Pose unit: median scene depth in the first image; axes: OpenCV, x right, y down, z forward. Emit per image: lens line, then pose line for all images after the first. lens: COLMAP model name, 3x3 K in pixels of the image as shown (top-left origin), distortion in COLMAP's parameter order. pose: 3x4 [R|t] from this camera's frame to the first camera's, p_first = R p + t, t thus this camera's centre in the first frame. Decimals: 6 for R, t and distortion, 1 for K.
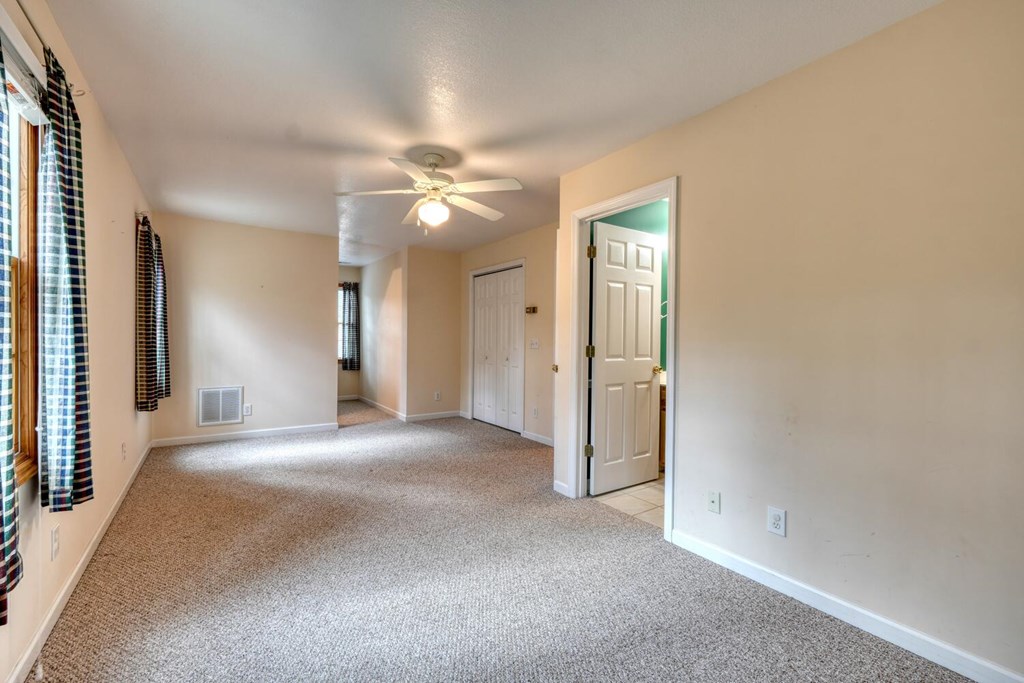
lens RADIAL K [[434.0, 0, 512.5], [0, 434.0, 338.4], [0, 0, 1]] dist [-0.009521, 0.005658]
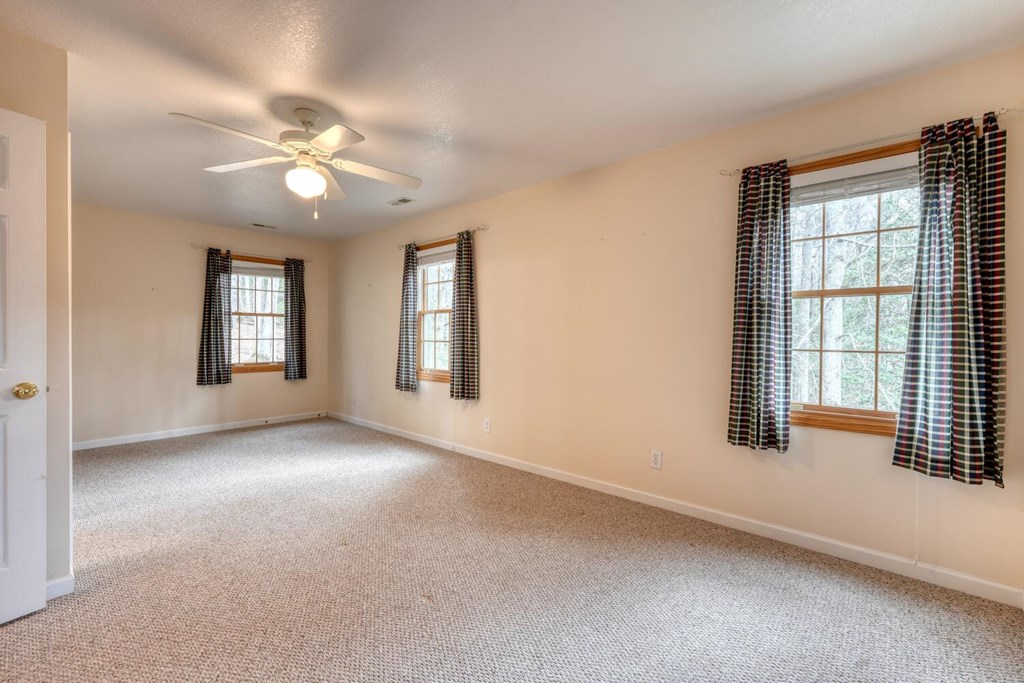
lens RADIAL K [[434.0, 0, 512.5], [0, 434.0, 338.4], [0, 0, 1]] dist [-0.009521, 0.005658]
pose [[-0.972023, -0.013660, -0.234487, -0.372496], [-0.016361, 0.999820, 0.009576, -0.007355], [0.234314, 0.013145, -0.972072, 1.887738]]
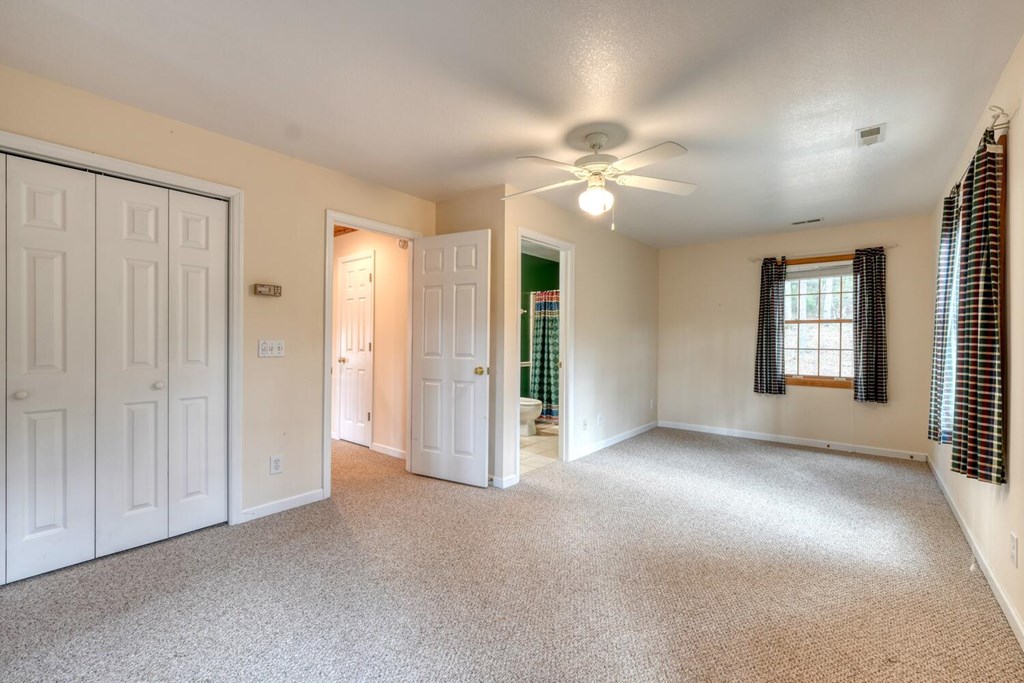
lens RADIAL K [[434.0, 0, 512.5], [0, 434.0, 338.4], [0, 0, 1]] dist [-0.009521, 0.005658]
pose [[-0.275162, -0.007823, 0.961366, -0.987918], [-0.006741, 0.999958, 0.006208, -0.012257], [-0.961374, -0.004772, -0.275203, 1.400532]]
